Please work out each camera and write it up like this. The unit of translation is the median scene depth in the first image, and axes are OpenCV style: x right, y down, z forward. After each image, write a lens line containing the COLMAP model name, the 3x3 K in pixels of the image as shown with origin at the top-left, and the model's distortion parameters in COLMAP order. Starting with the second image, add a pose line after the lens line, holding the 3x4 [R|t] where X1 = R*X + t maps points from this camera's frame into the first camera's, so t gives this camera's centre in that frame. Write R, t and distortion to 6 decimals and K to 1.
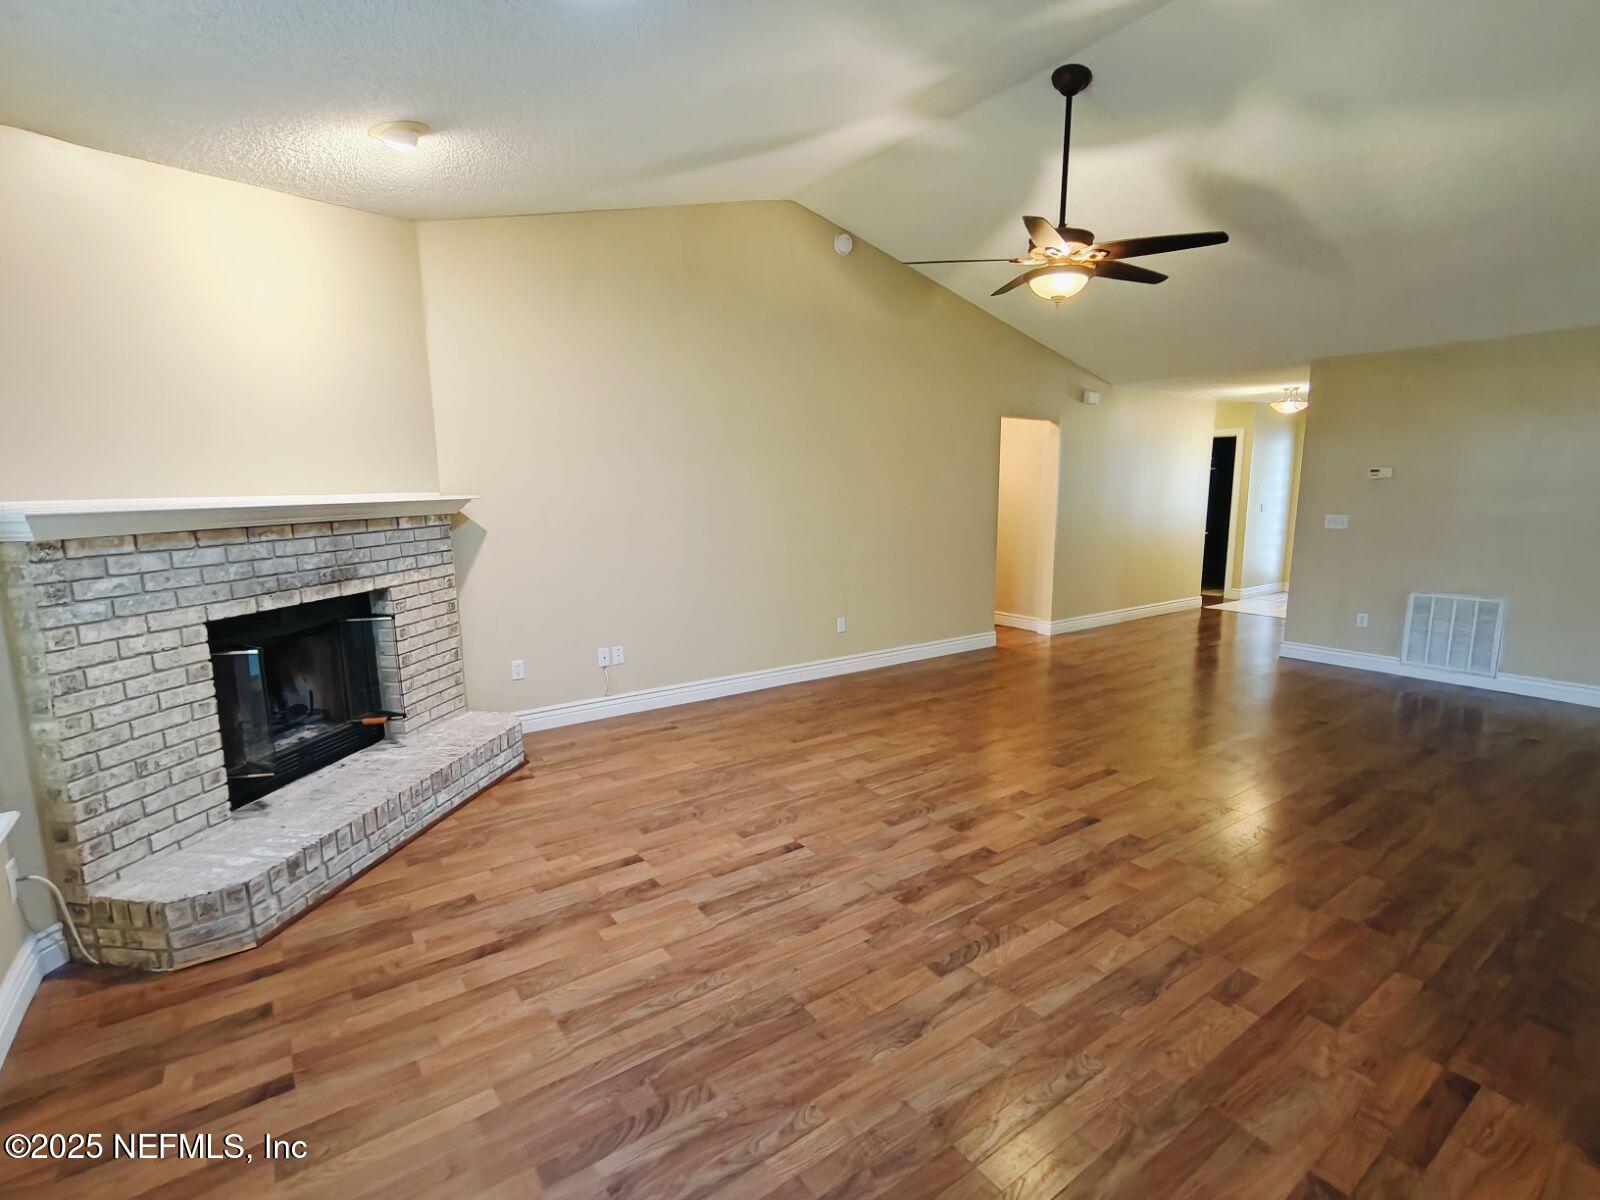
lens RADIAL K [[772.5, 0, 807.7], [0, 772.5, 611.2], [0, 0, 1]] dist [0.003113, 0.003721]
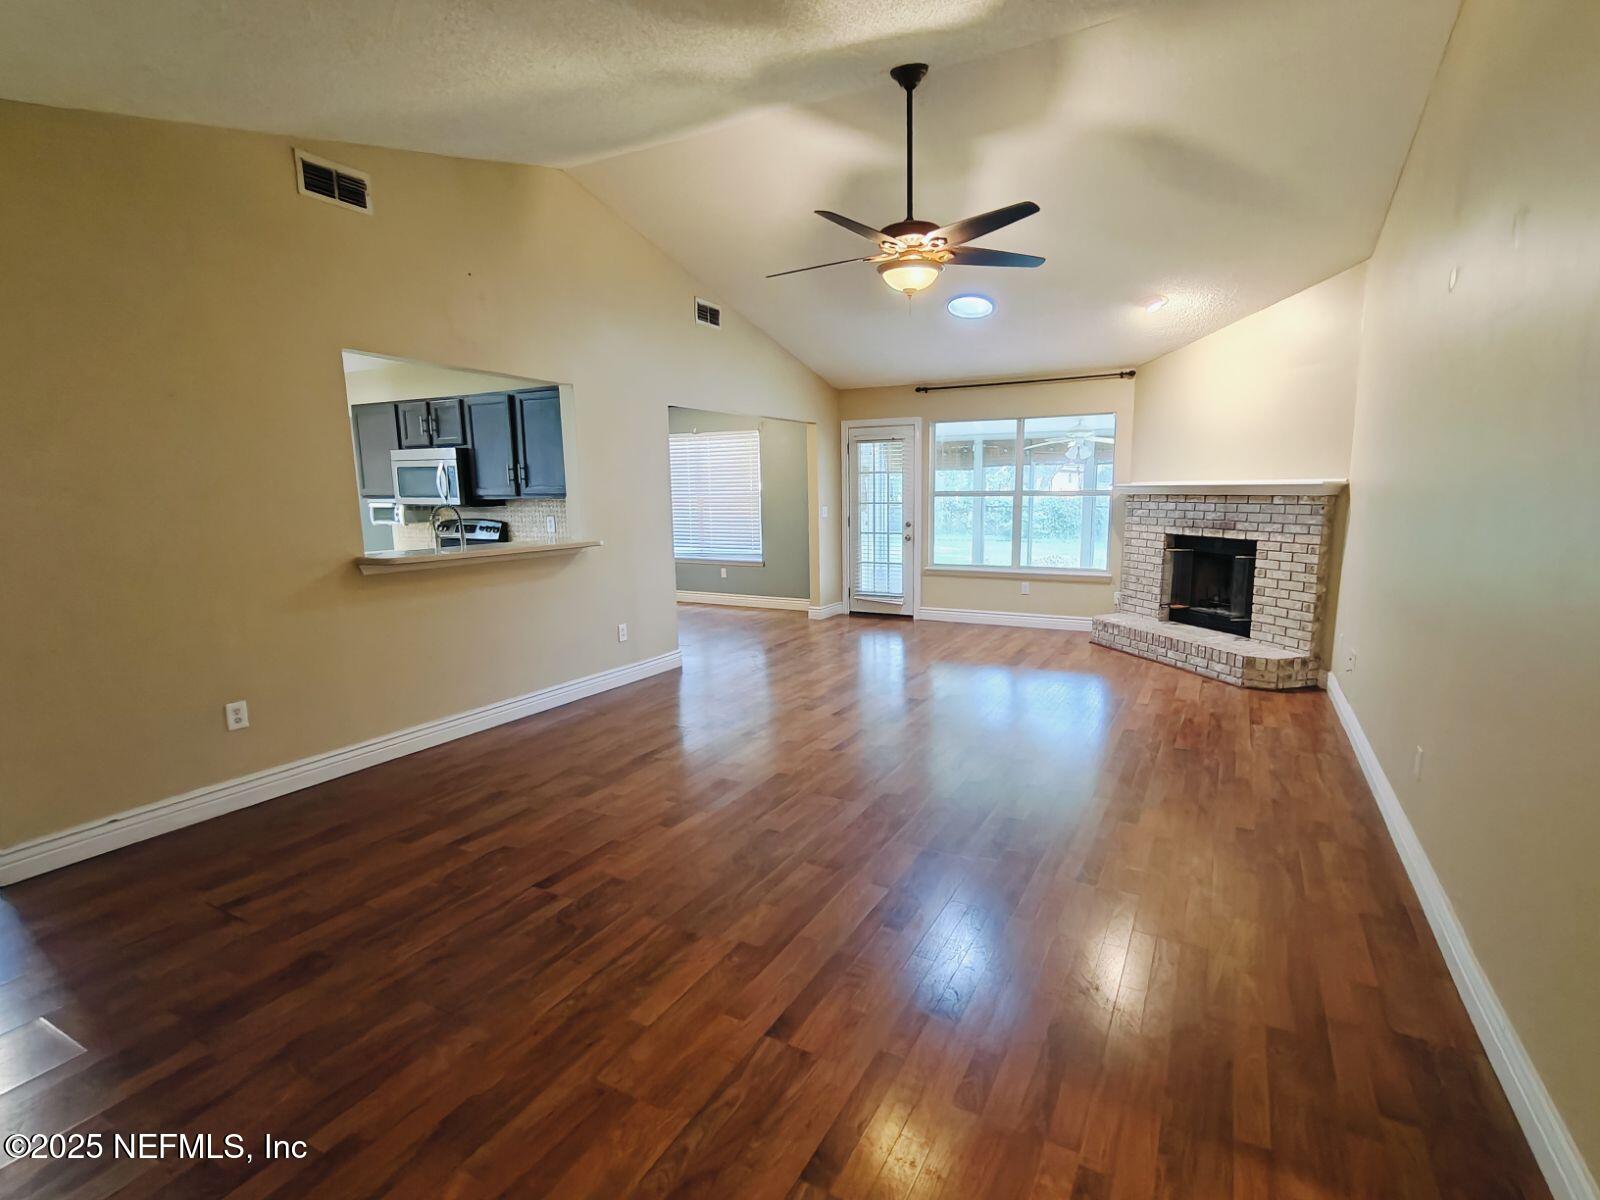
lens RADIAL K [[772.5, 0, 829.7], [0, 772.5, 617.4], [0, 0, 1]] dist [0.003113, 0.003721]
pose [[-0.888074, 0.091785, -0.450445, 1.212009], [-0.059915, 0.948396, 0.311375, -0.410995], [0.455780, 0.303512, -0.836747, 2.541109]]
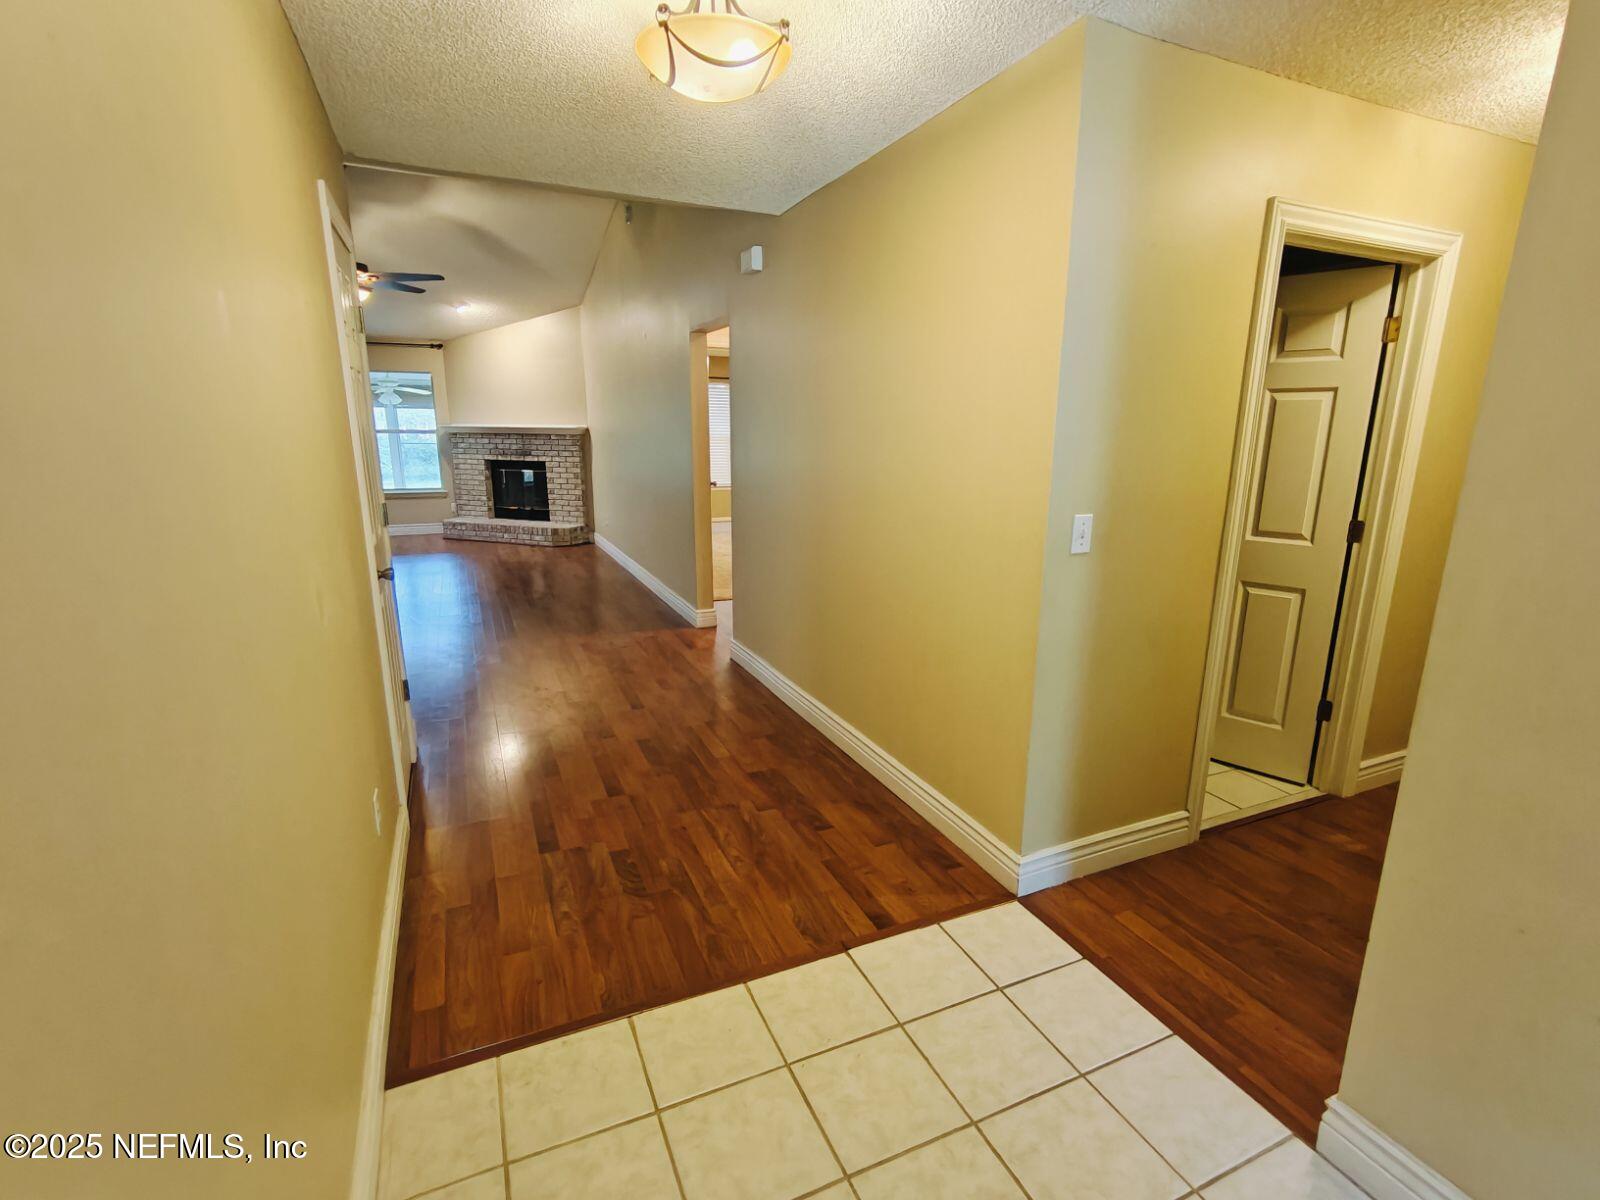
lens RADIAL K [[772.5, 0, 803.5], [0, 772.5, 611.5], [0, 0, 1]] dist [0.003113, 0.003721]
pose [[-0.196673, 0.234180, -0.952092, 2.443131], [-0.168654, 0.948503, 0.268136, -0.513706], [0.965855, 0.213309, -0.147050, 3.027600]]
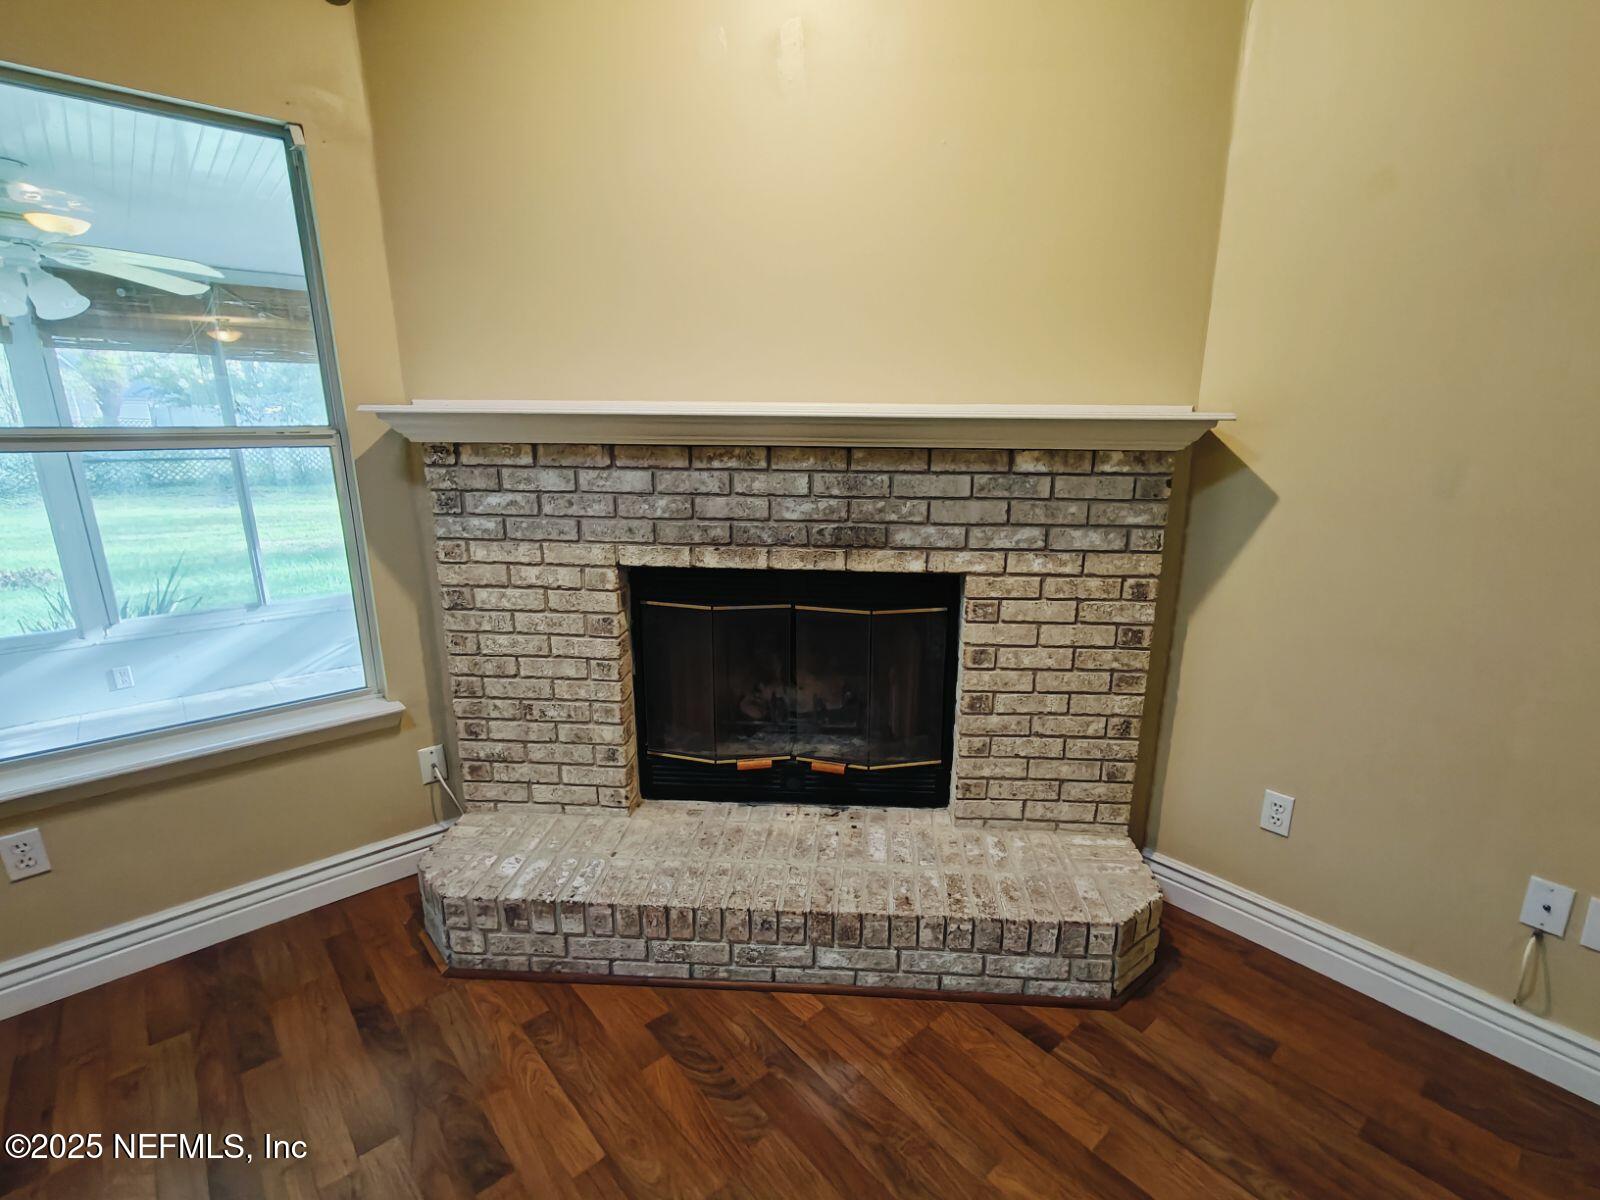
lens RADIAL K [[772.5, 0, 823.4], [0, 772.5, 614.1], [0, 0, 1]] dist [0.003113, 0.003721]
pose [[0.109579, 0.264212, -0.958219, -0.005061], [-0.174305, 0.954194, 0.243169, -0.158533], [0.978576, 0.140377, 0.150613, 1.064631]]
